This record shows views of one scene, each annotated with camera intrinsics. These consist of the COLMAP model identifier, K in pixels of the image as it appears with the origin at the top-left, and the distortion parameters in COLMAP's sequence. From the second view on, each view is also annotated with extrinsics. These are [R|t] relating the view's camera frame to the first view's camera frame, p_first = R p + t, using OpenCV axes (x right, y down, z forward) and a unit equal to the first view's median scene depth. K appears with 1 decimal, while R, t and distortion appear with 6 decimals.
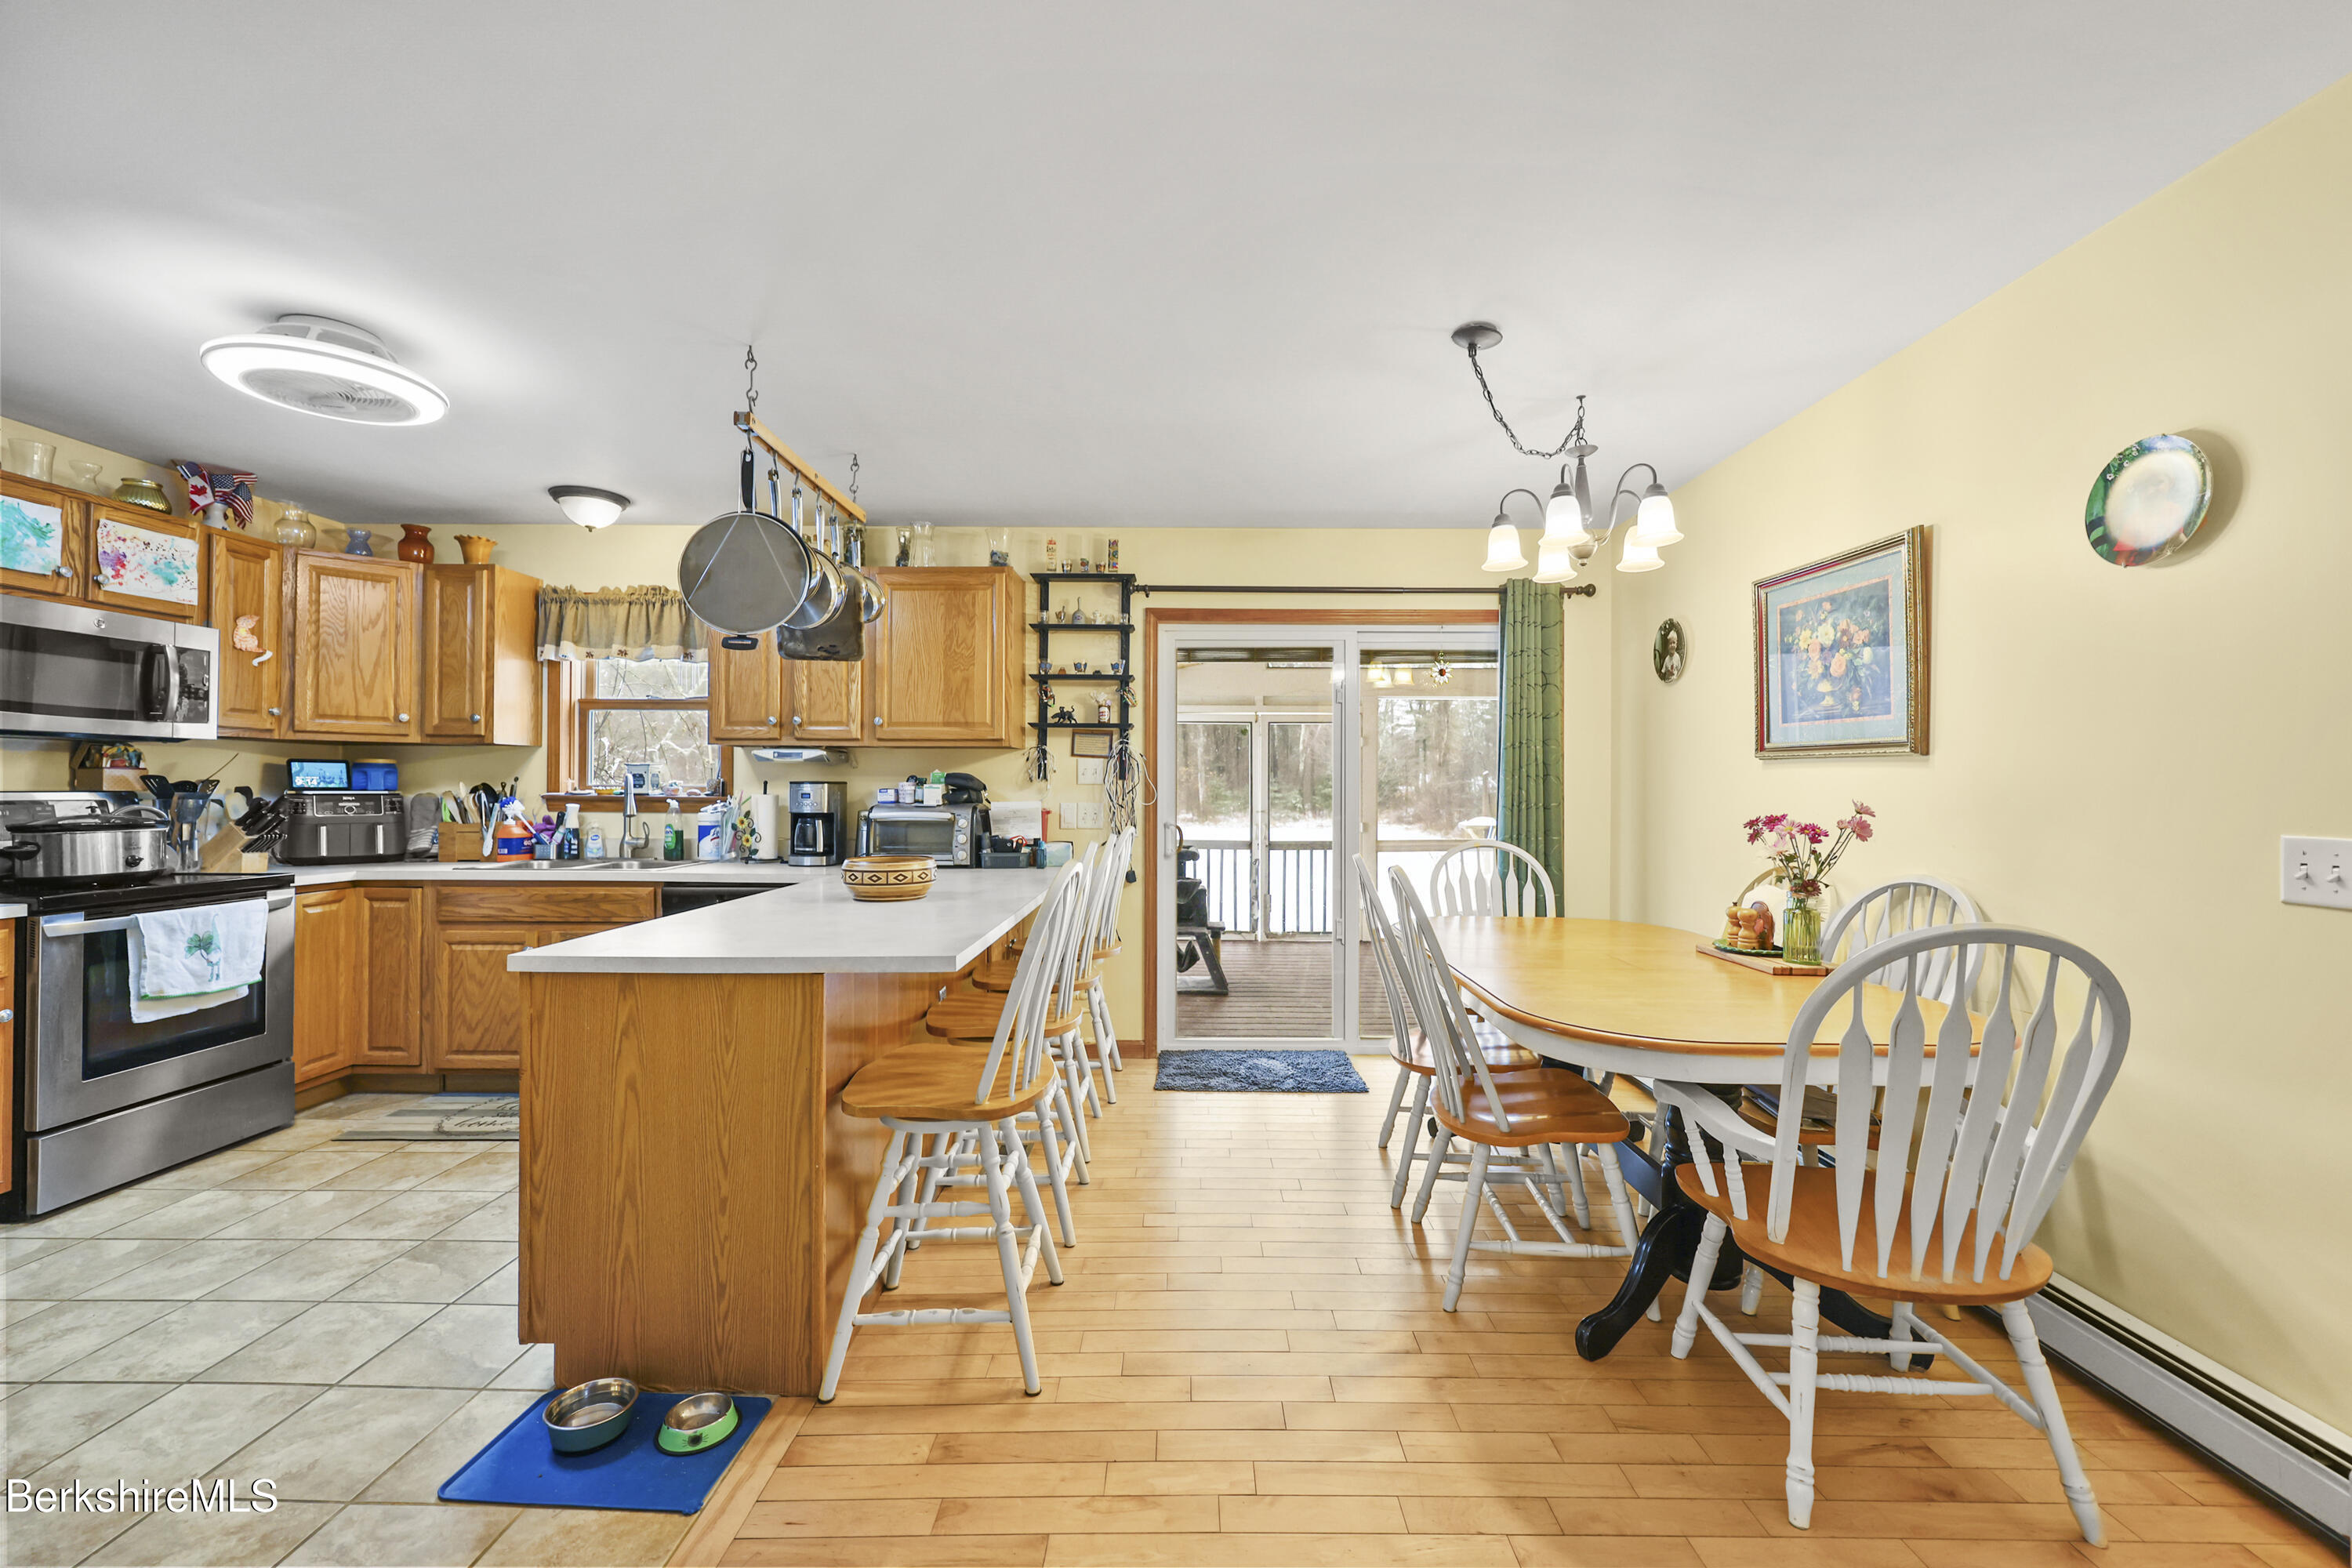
lens RADIAL K [[940.4, 0, 1185.5], [0, 940.4, 783.7], [0, 0, 1]] dist [-0.003820, 0.000338]
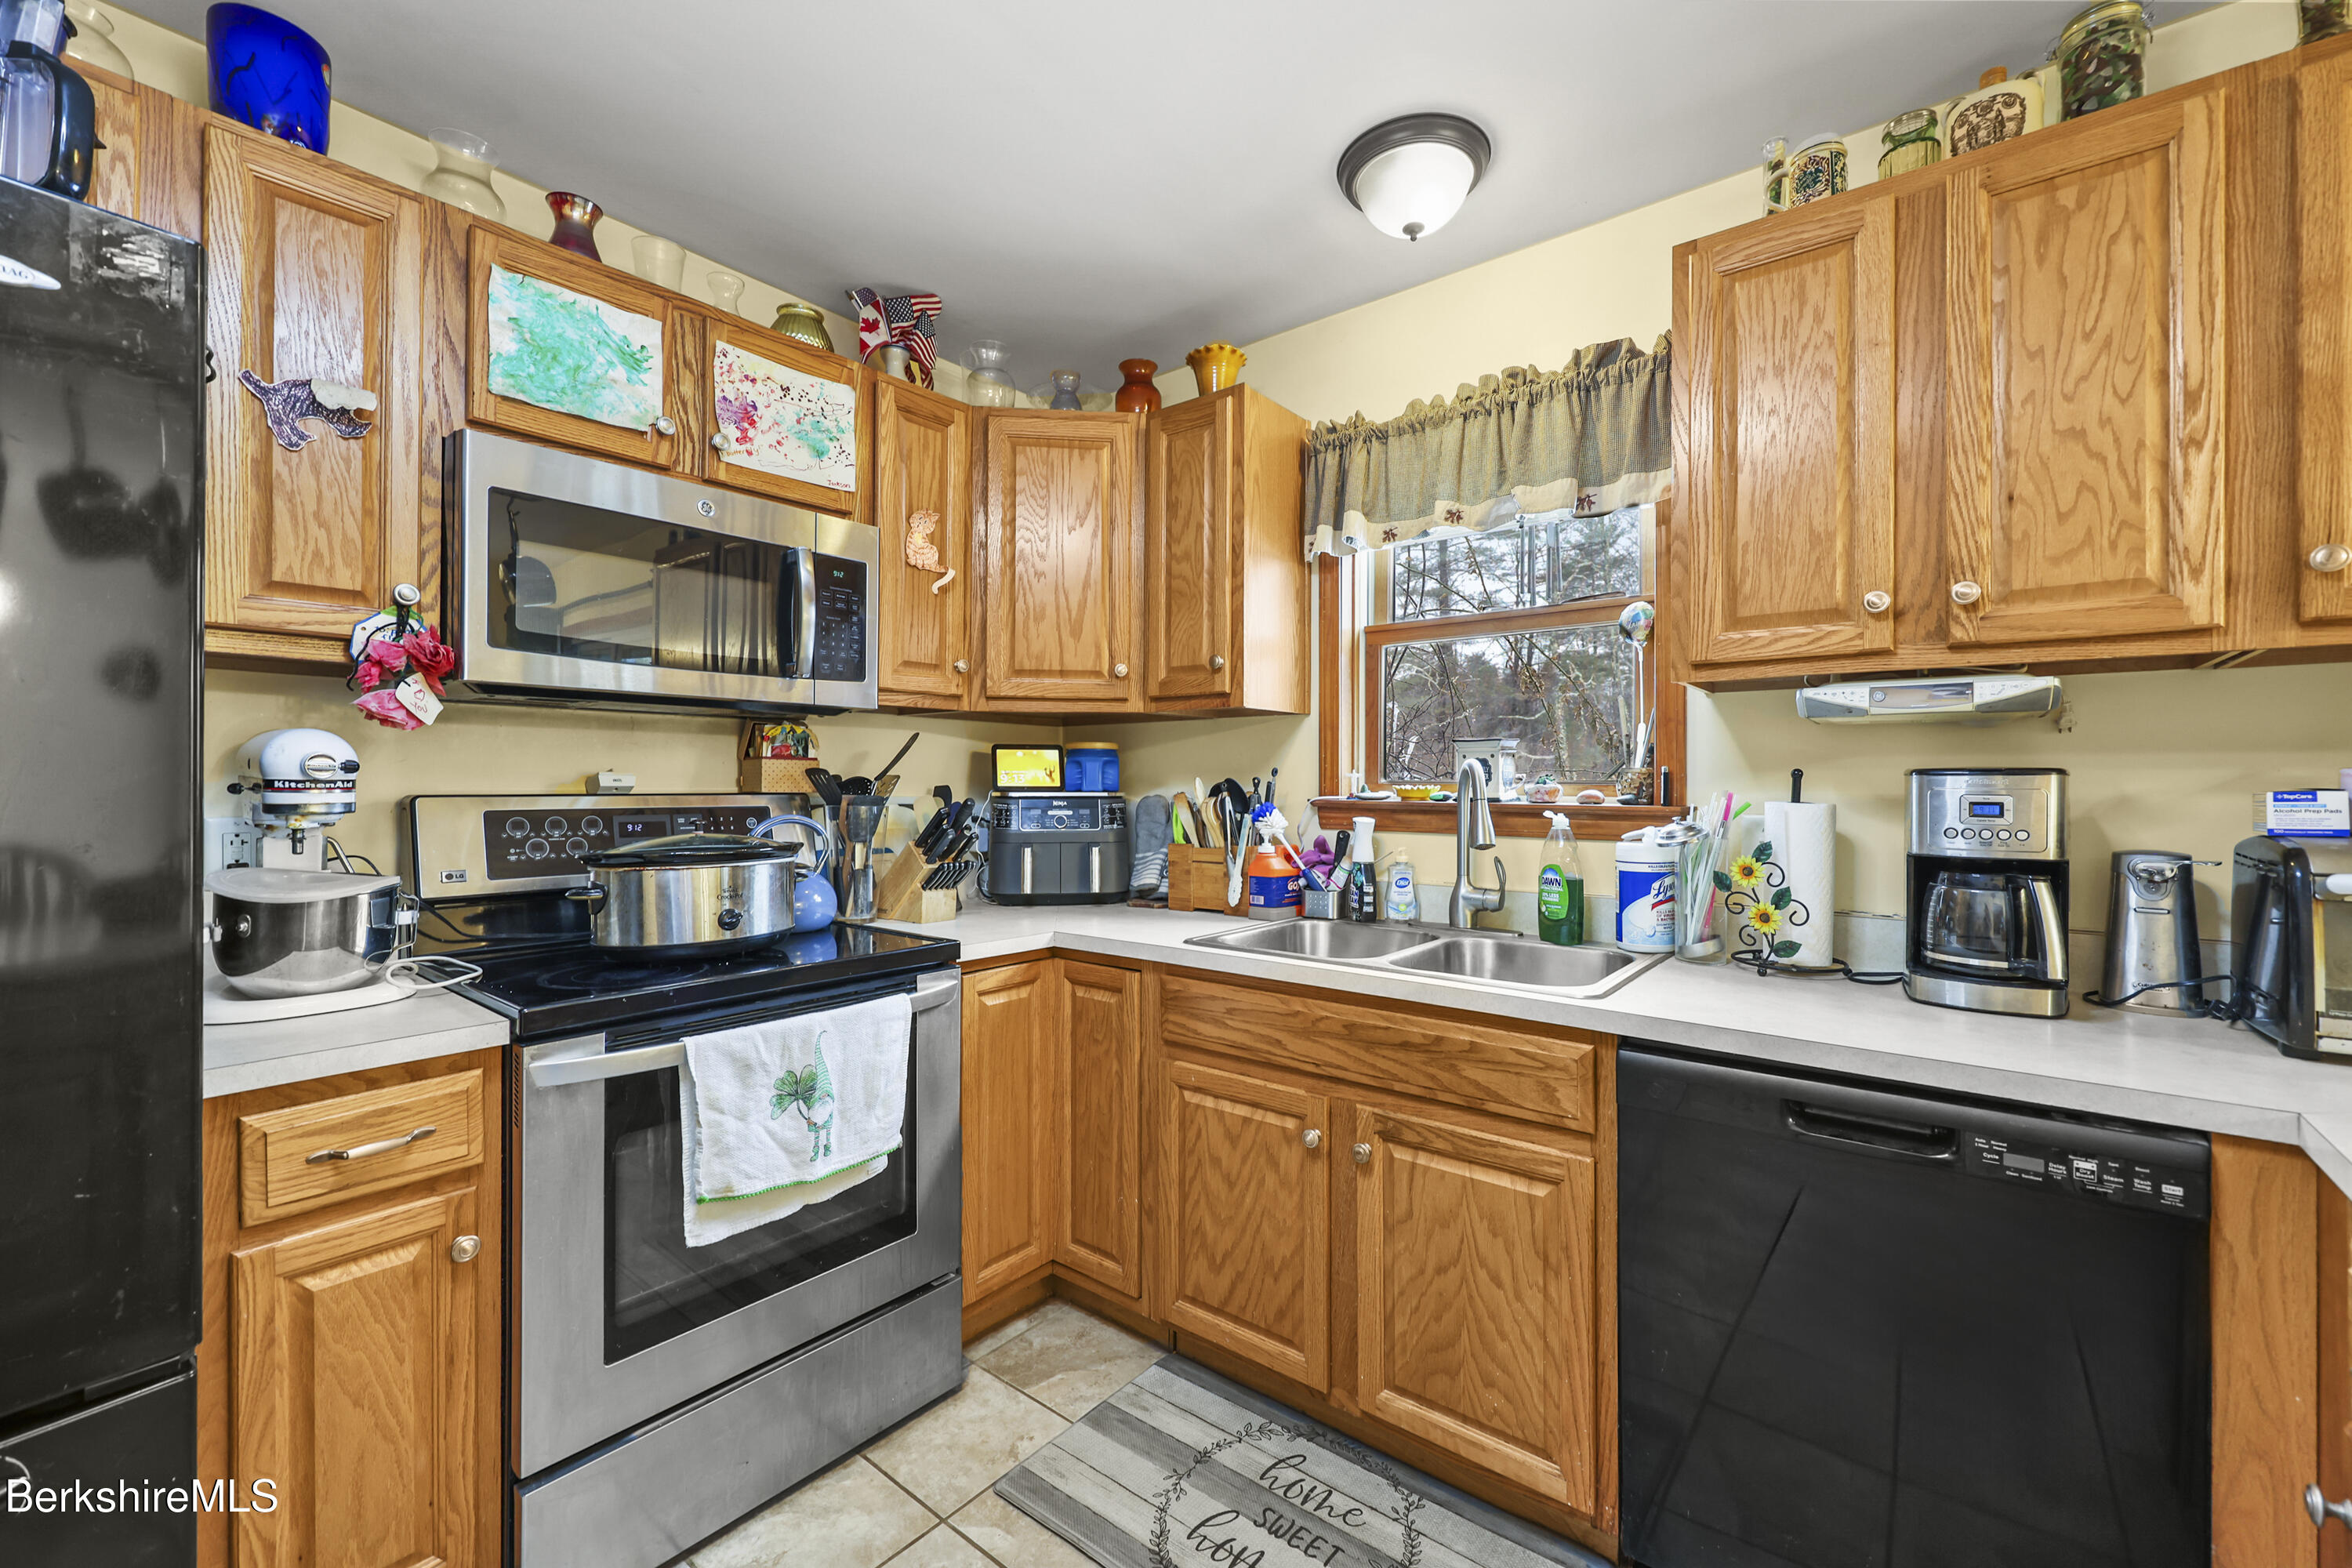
lens RADIAL K [[957.9, 0, 1184.3], [0, 957.9, 781.7], [0, 0, 1]] dist [0.002522, -0.000641]
pose [[0.779925, -0.004002, -0.625860, -0.427473], [0.004851, 0.999988, -0.000349, 0.001258], [0.625854, -0.002763, 0.779935, 0.558654]]
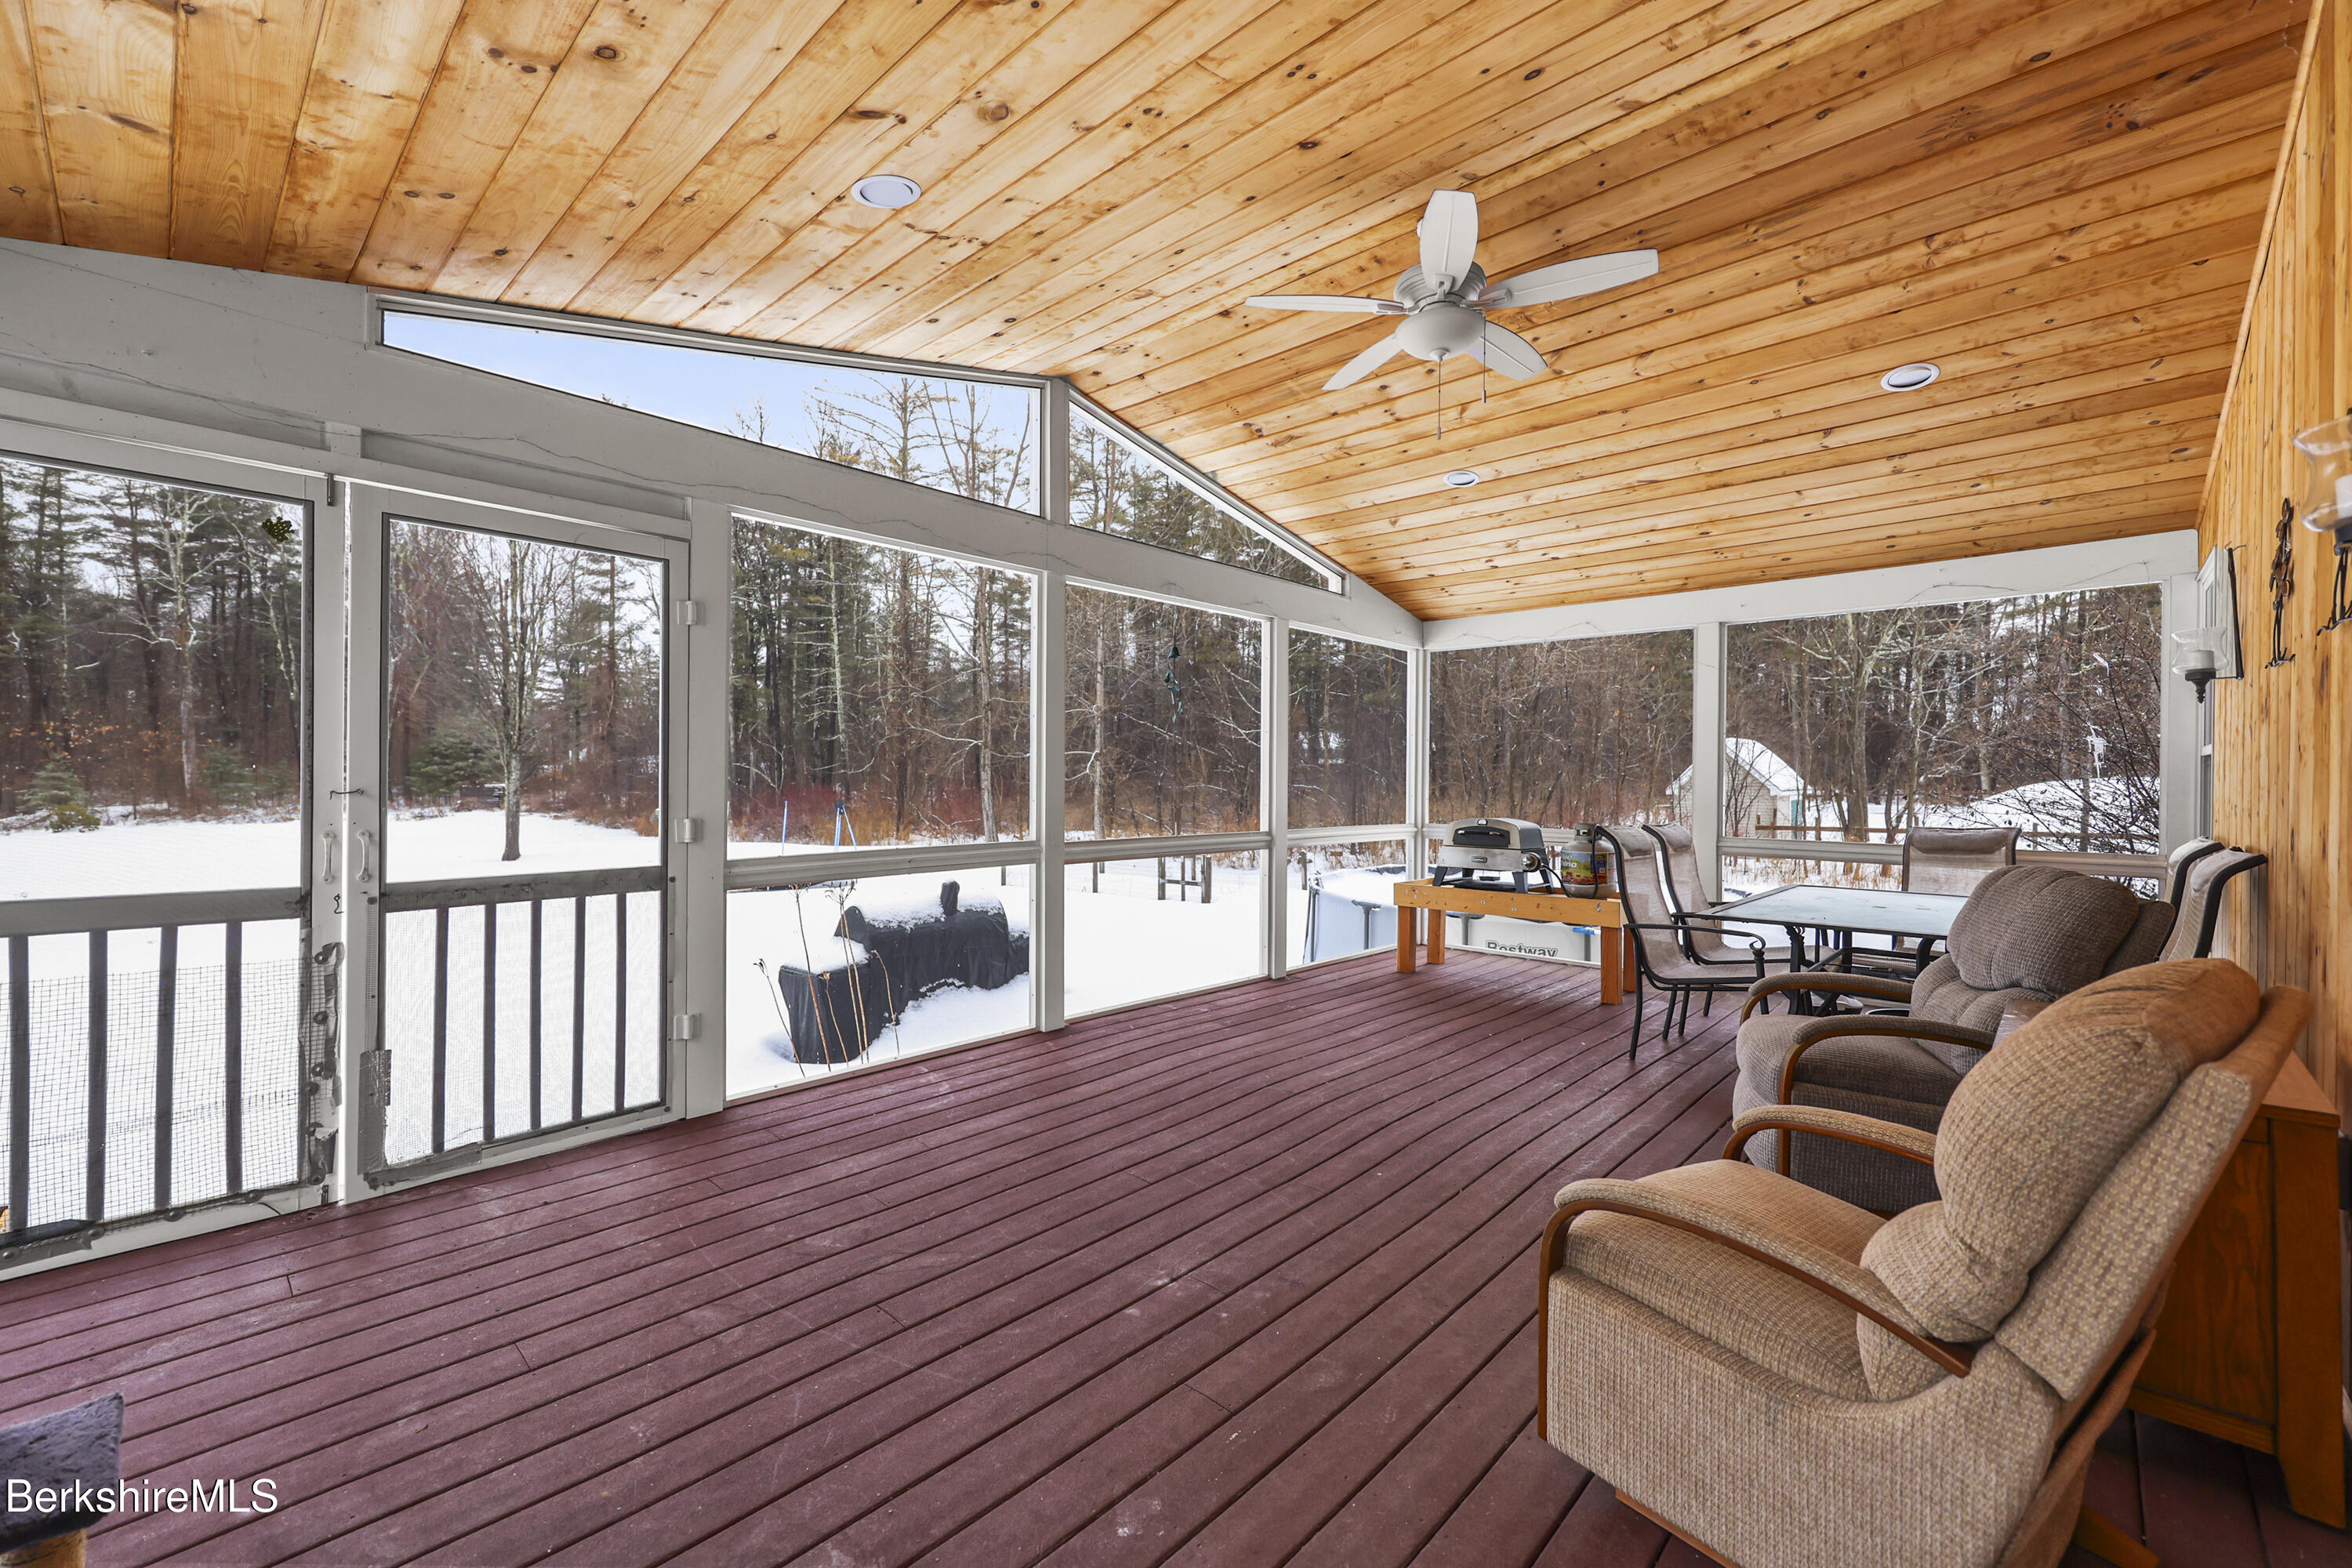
lens RADIAL K [[957.9, 0, 1168.9], [0, 957.9, 779.0], [0, 0, 1]] dist [0.002522, -0.000641]
pose [[0.689512, 0.000735, 0.724274, 0.080748], [-0.010872, 0.999897, 0.009336, 0.041681], [-0.724193, -0.014312, 0.689449, 1.264784]]
